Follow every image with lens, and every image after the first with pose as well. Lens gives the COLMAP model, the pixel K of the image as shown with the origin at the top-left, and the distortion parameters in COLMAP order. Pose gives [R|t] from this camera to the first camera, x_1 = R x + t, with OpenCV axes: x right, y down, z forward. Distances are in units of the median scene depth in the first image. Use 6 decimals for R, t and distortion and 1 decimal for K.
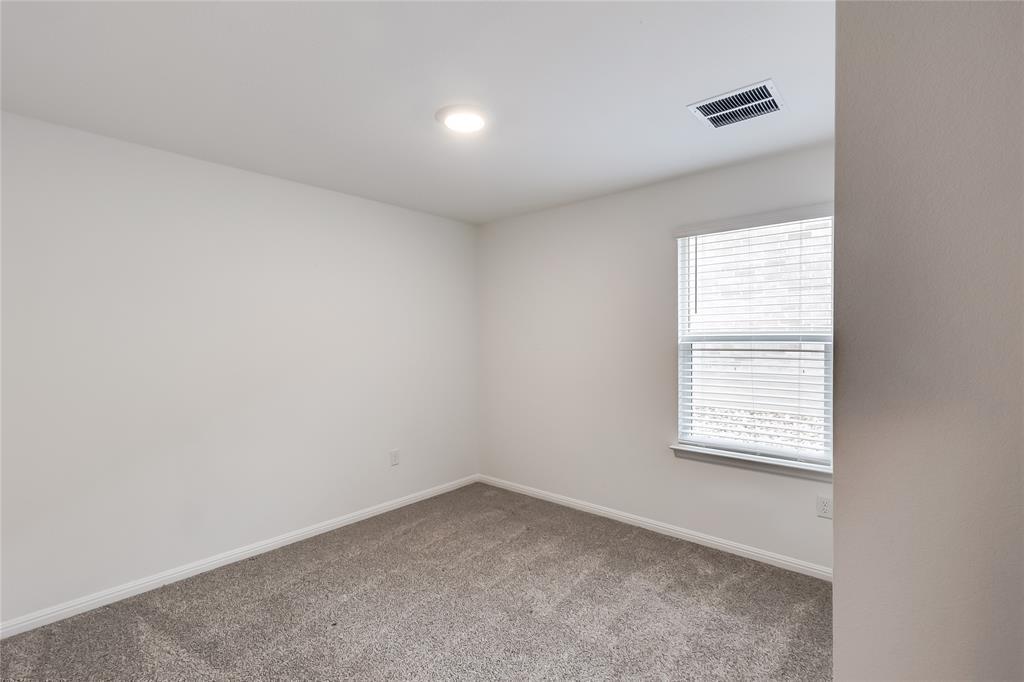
lens RADIAL K [[495.6, 0, 512.0], [0, 495.6, 341.0], [0, 0, 1]] dist [-0.000901, -0.000182]
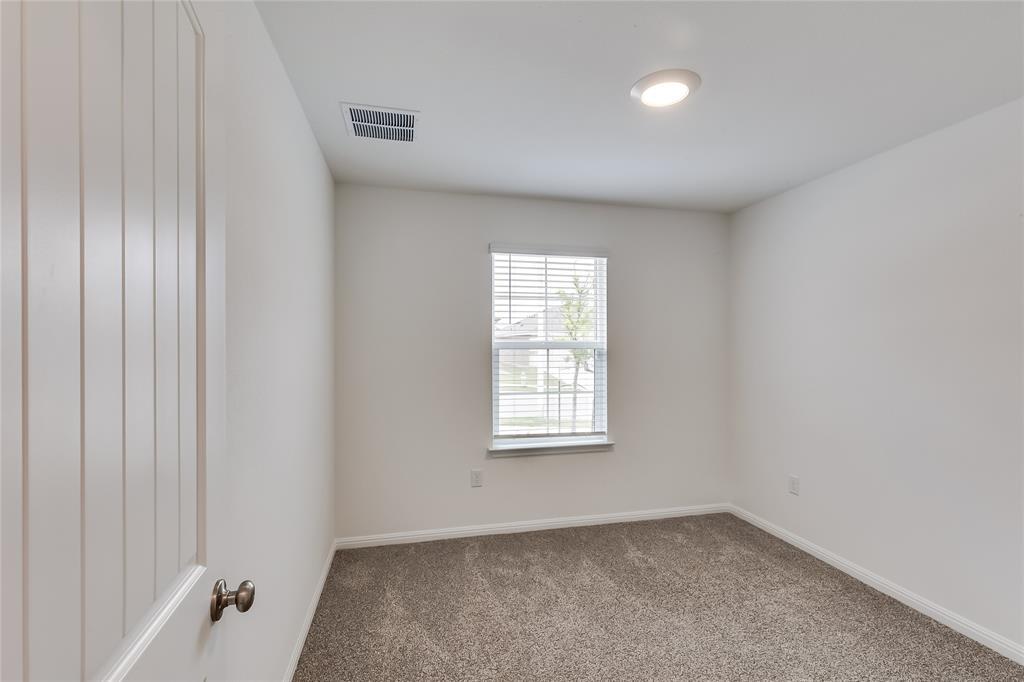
lens RADIAL K [[495.6, 0, 512.0], [0, 495.6, 341.0], [0, 0, 1]] dist [-0.000901, -0.000182]
pose [[0.512686, -0.000780, 0.858576, -0.537865], [0.010198, 0.999935, -0.005181, -0.009664], [-0.858515, 0.011412, 0.512661, 0.404295]]
